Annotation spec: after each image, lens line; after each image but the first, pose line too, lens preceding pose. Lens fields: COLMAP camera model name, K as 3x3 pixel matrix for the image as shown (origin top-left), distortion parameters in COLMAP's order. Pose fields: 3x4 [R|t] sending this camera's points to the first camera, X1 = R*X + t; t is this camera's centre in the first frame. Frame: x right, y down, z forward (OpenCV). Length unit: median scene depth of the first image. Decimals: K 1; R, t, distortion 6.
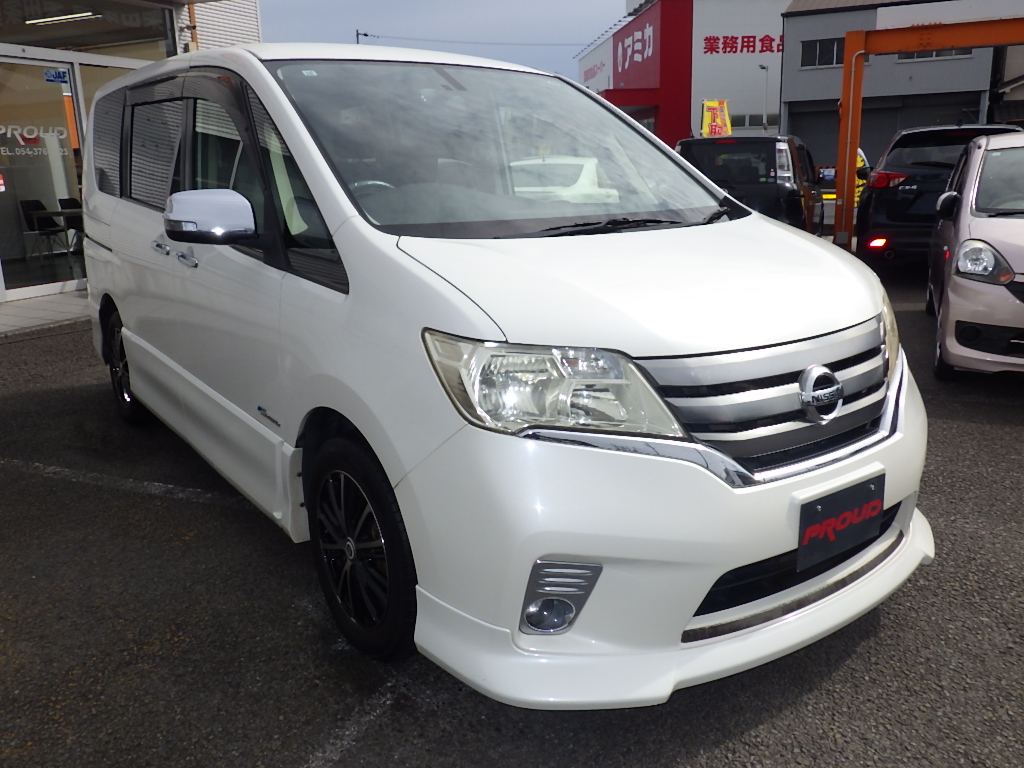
lens RADIAL K [[851.3, 0, 512.0], [0, 851.3, 384.0], [0, 0, 1]] dist [-0.001774, 0.006815]
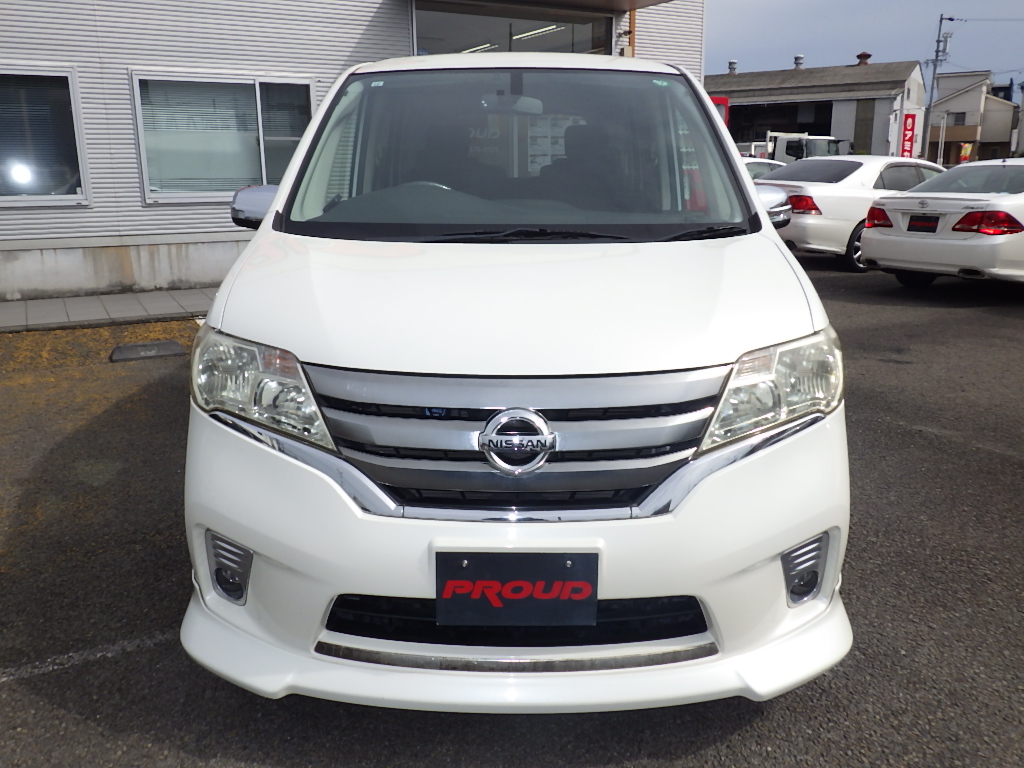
lens RADIAL K [[849.3, 0, 512.0], [0, 849.3, 384.0], [0, 0, 1]] dist [0.011668, 0.014683]
pose [[0.811470, 0.167172, -0.559974, 0.772493], [-0.164900, 0.984774, 0.055030, -0.086616], [0.560647, 0.047685, 0.826681, 0.246775]]
